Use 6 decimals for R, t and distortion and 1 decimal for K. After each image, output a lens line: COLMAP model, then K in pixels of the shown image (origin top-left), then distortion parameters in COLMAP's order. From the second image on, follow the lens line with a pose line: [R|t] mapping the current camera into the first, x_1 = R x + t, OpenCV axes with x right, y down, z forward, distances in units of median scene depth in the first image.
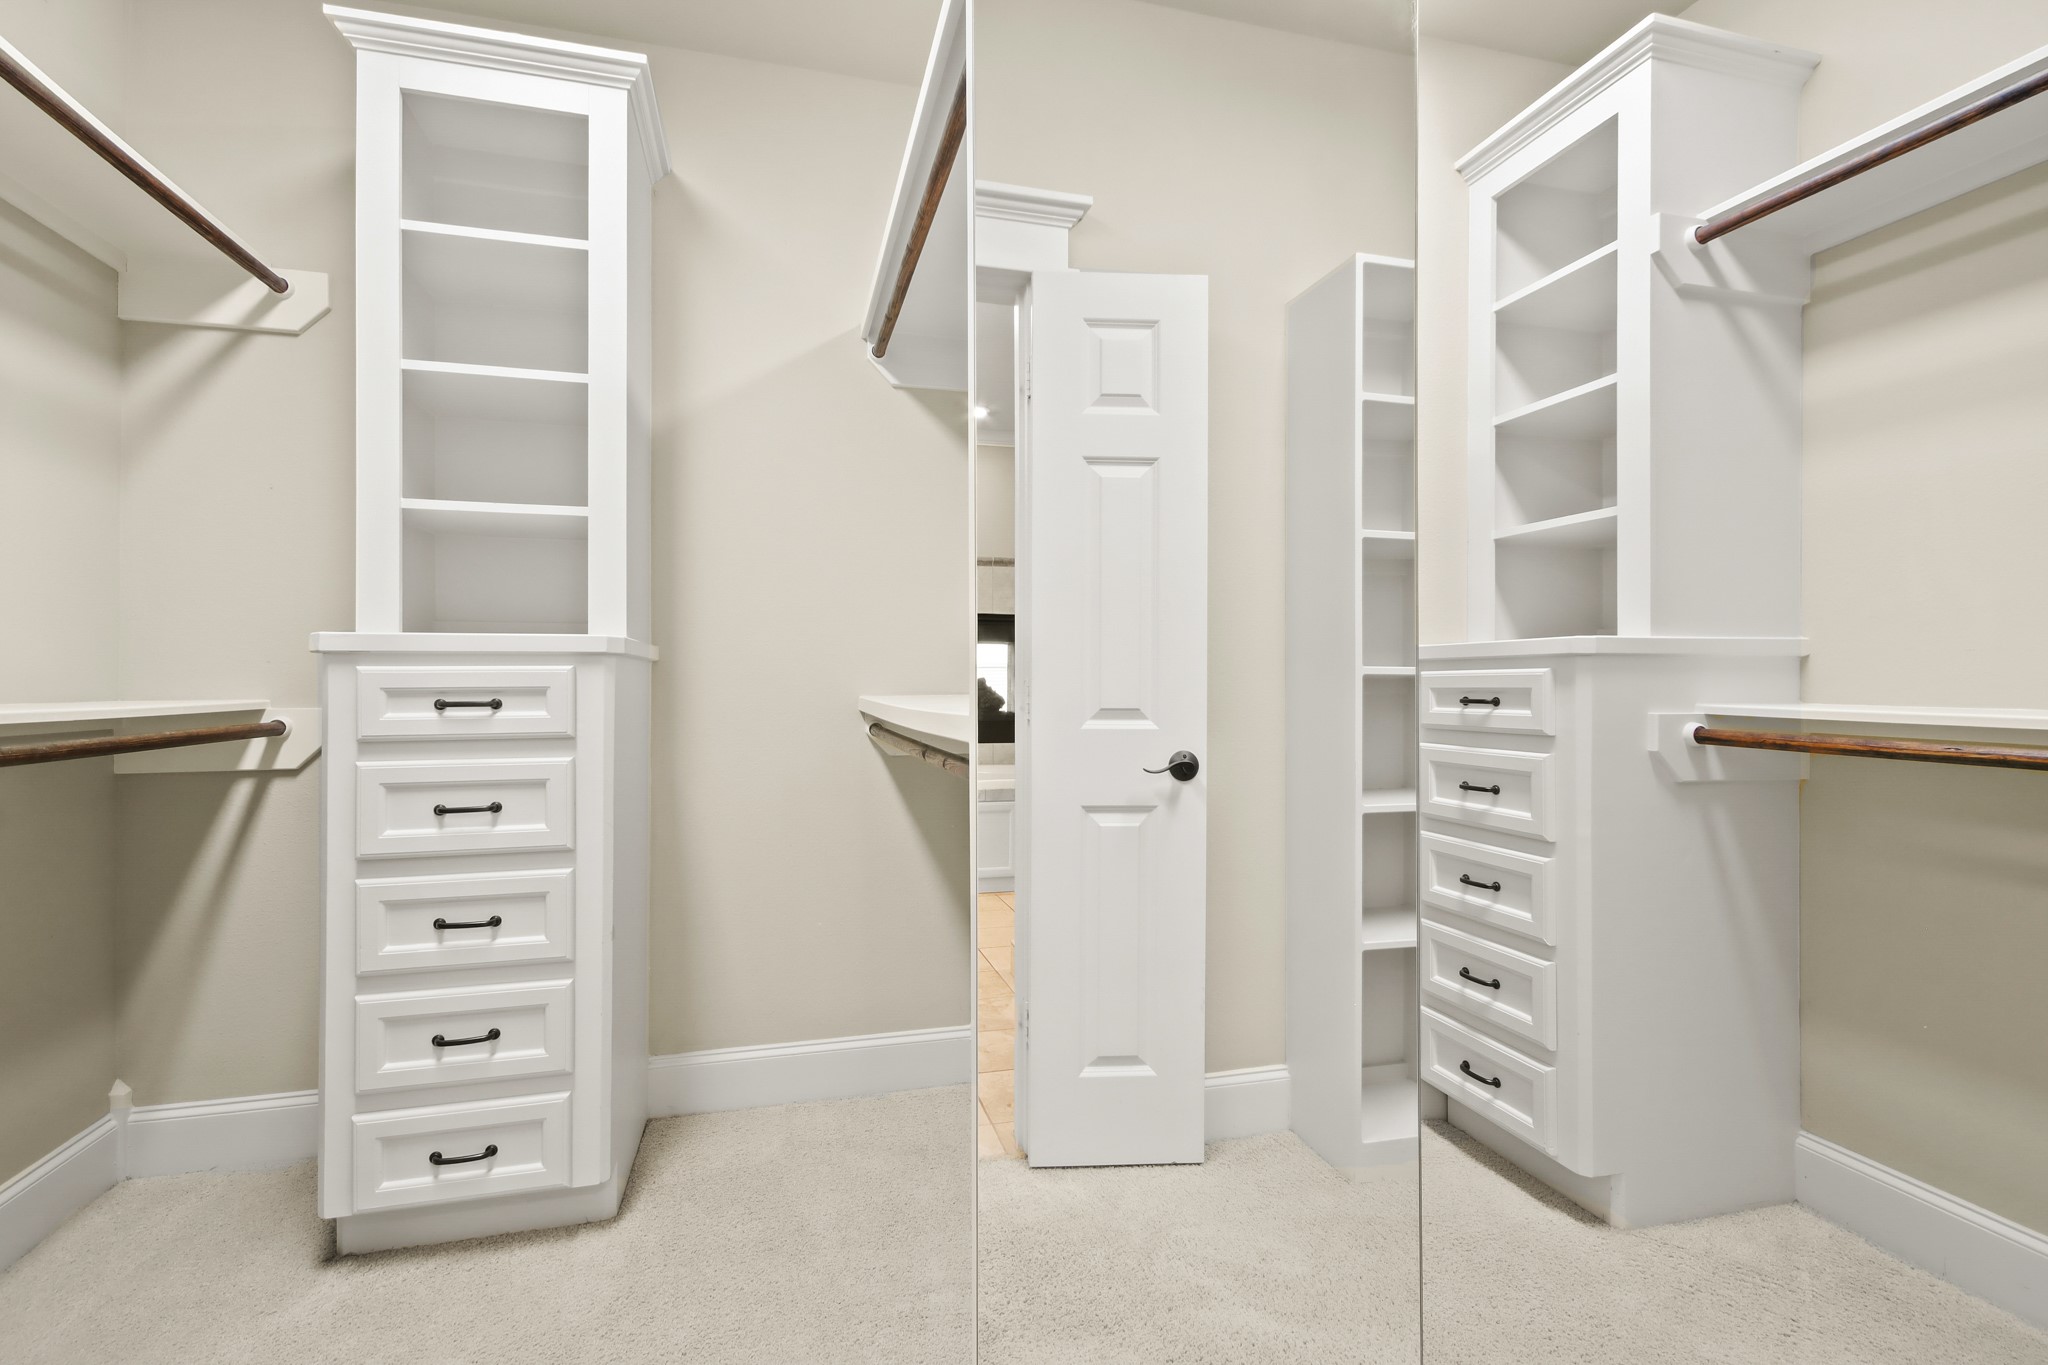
lens RADIAL K [[949.6, 0, 1020.9], [0, 949.6, 693.2], [0, 0, 1]] dist [0.016777, -0.000783]
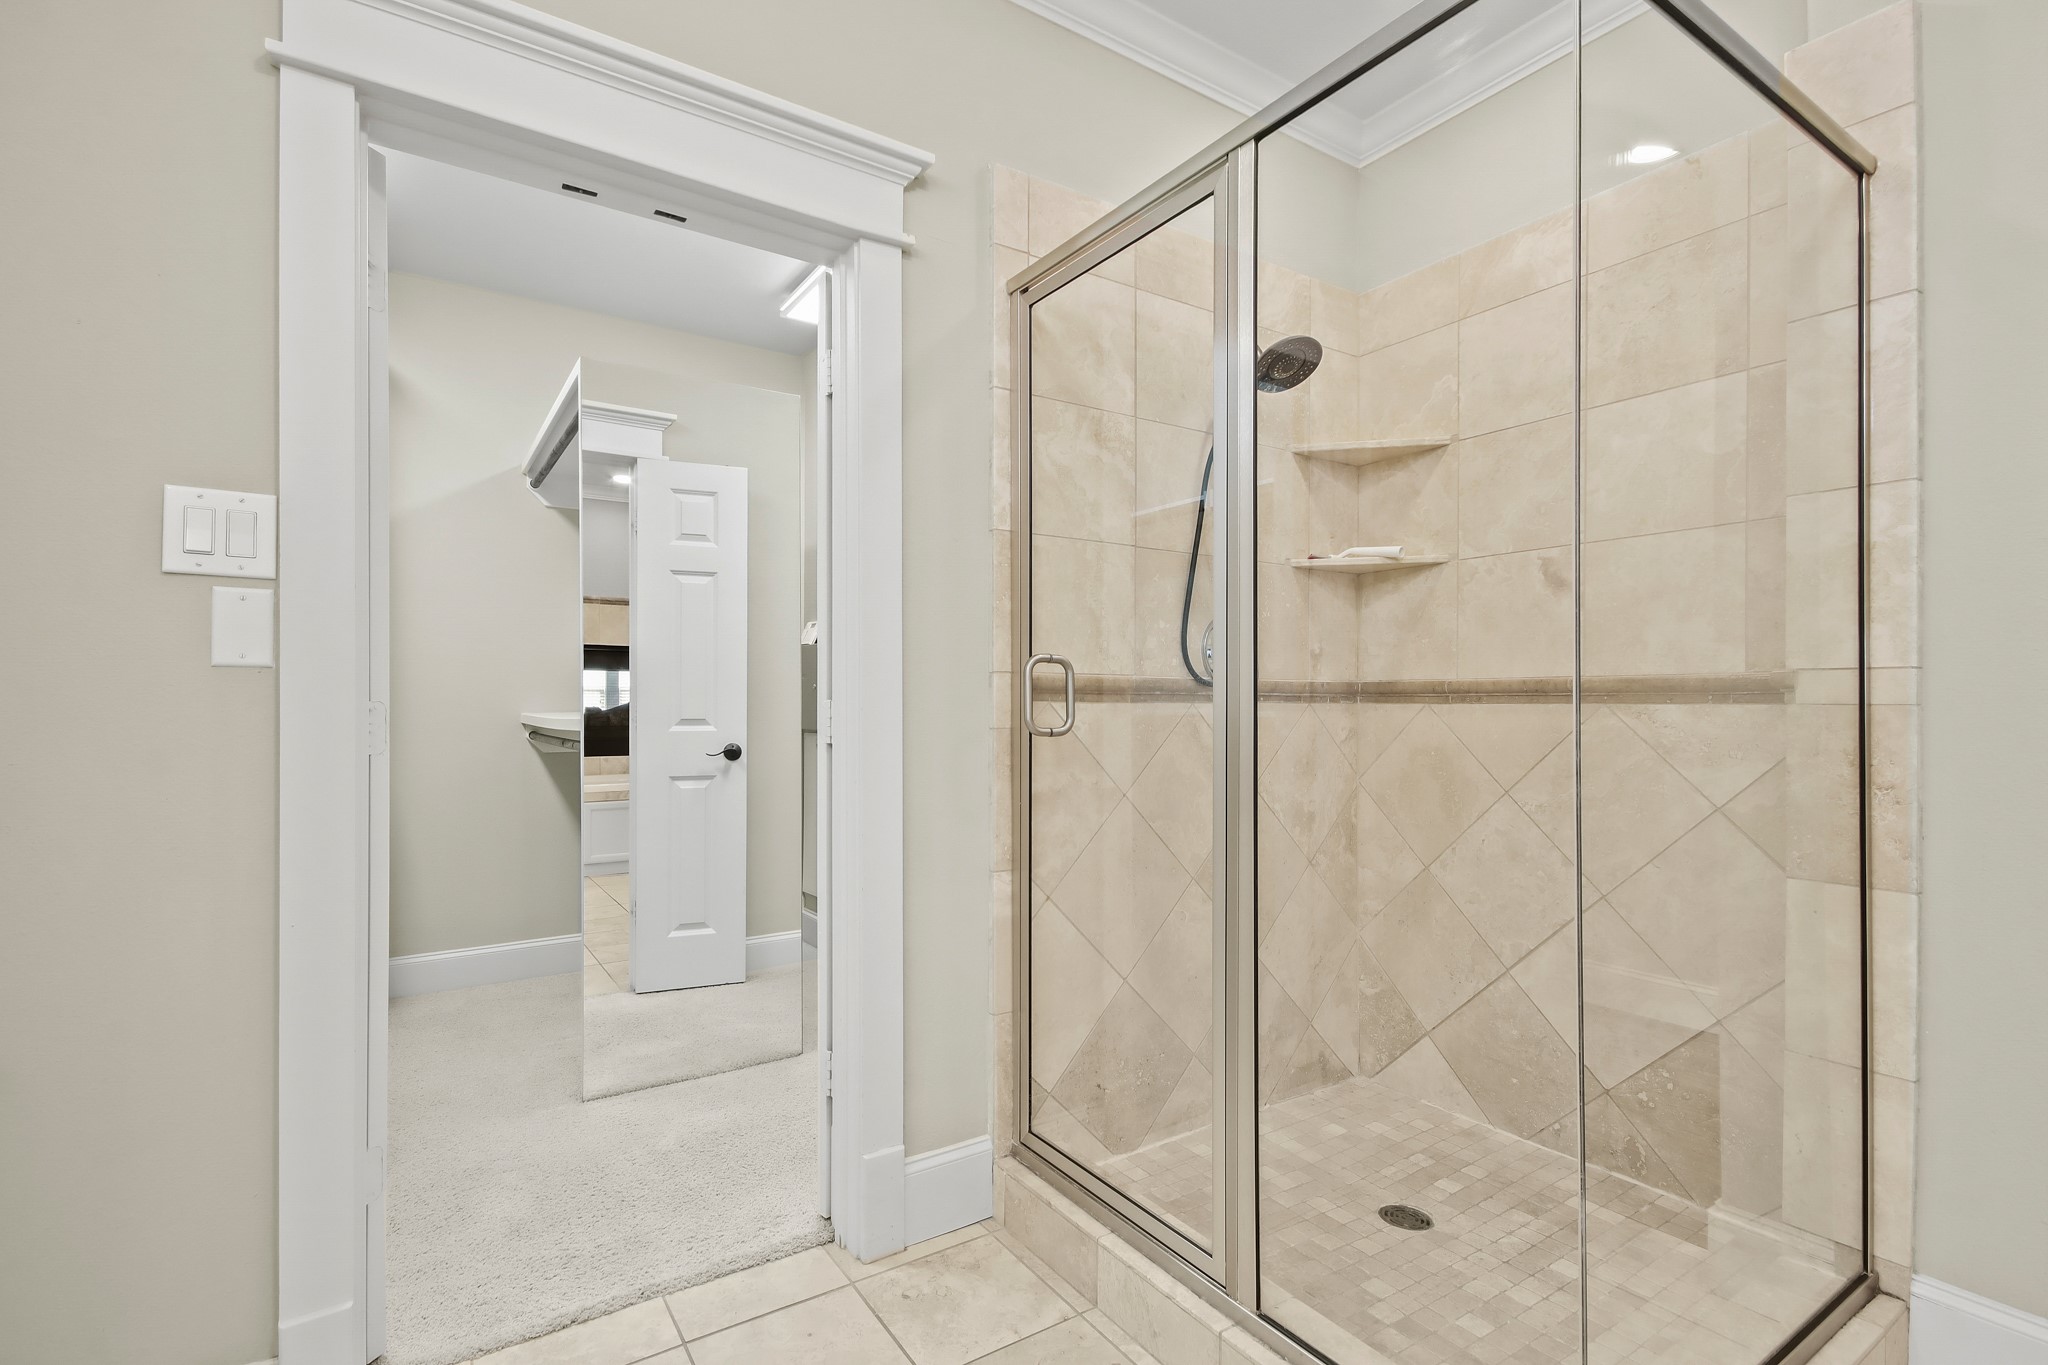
lens RADIAL K [[949.6, 0, 1020.9], [0, 949.6, 693.2], [0, 0, 1]] dist [0.016777, -0.000783]
pose [[0.950267, -0.002327, 0.311429, 0.129880], [0.005637, 0.999937, -0.009729, -0.009791], [-0.311386, 0.011000, 0.950220, -0.794677]]
